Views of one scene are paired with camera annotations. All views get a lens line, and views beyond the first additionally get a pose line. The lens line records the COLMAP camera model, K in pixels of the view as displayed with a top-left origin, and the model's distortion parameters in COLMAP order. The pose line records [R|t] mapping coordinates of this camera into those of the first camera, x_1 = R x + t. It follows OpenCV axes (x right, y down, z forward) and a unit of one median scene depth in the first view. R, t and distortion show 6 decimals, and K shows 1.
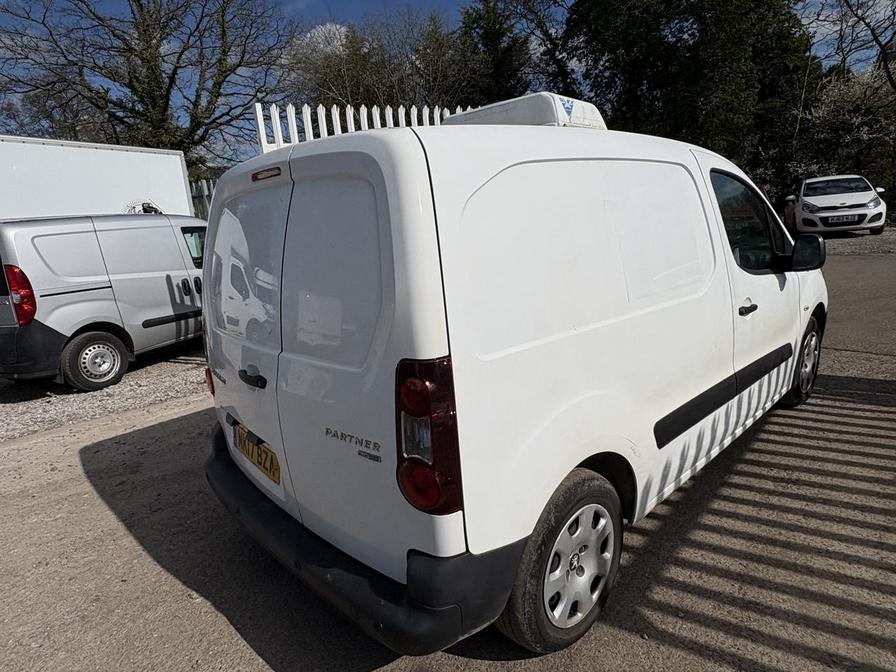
lens RADIAL K [[526.5, 0, 450.2], [0, 526.5, 338.2], [0, 0, 1]] dist [-0.000873, -0.000045]
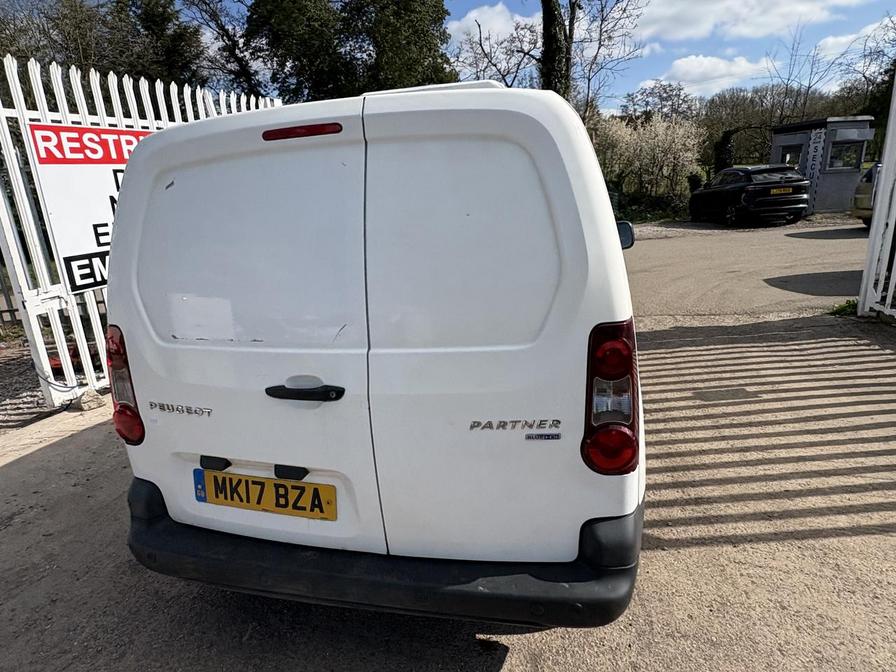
lens RADIAL K [[526.5, 0, 446.0], [0, 526.5, 337.7], [0, 0, 1]] dist [-0.000873, -0.000045]
pose [[0.836405, -0.117152, 0.535446, -0.089470], [0.125463, 0.991875, 0.021034, 0.000842], [-0.533560, 0.049586, 0.844308, 0.033318]]
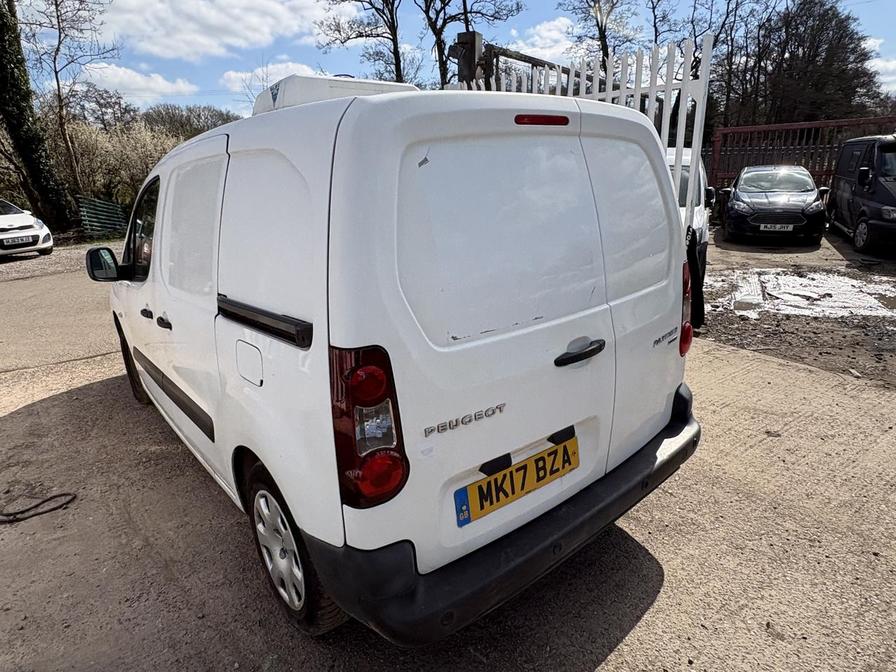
lens RADIAL K [[526.5, 0, 444.9], [0, 526.5, 332.0], [0, 0, 1]] dist [-0.000873, -0.000045]
pose [[0.058328, -0.206442, 0.976719, -0.179943], [0.274971, 0.943861, 0.183076, -0.025832], [-0.959681, 0.257891, 0.111819, 0.160948]]
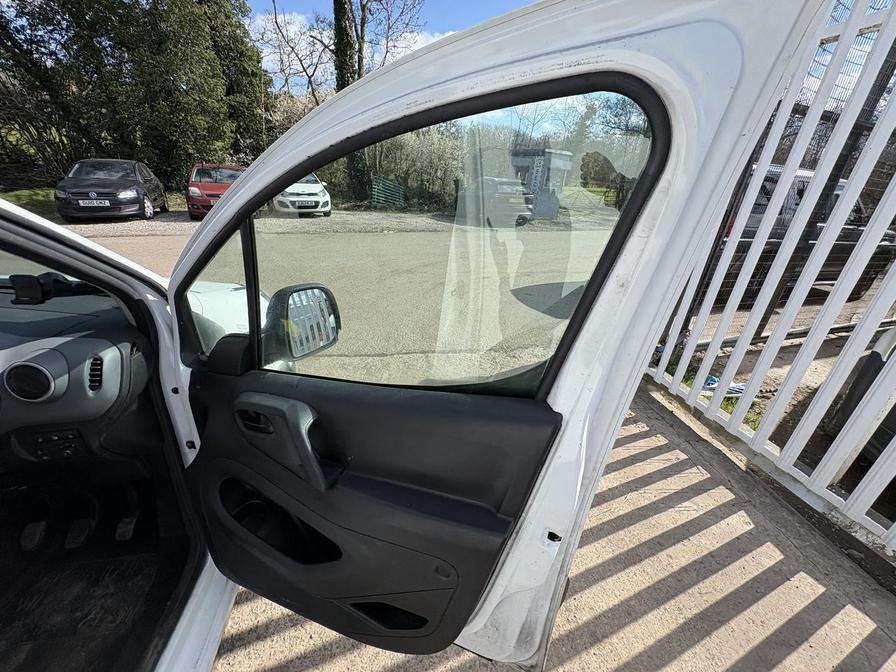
lens RADIAL K [[355.9, 0, 448.4], [0, 355.9, 335.7], [0, 0, 1]] dist [0.003681, -0.000859]
pose [[0.551299, -0.224204, 0.803618, 0.125304], [0.092285, 0.973692, 0.208344, -0.048106], [-0.829188, -0.040698, 0.557486, 0.155803]]
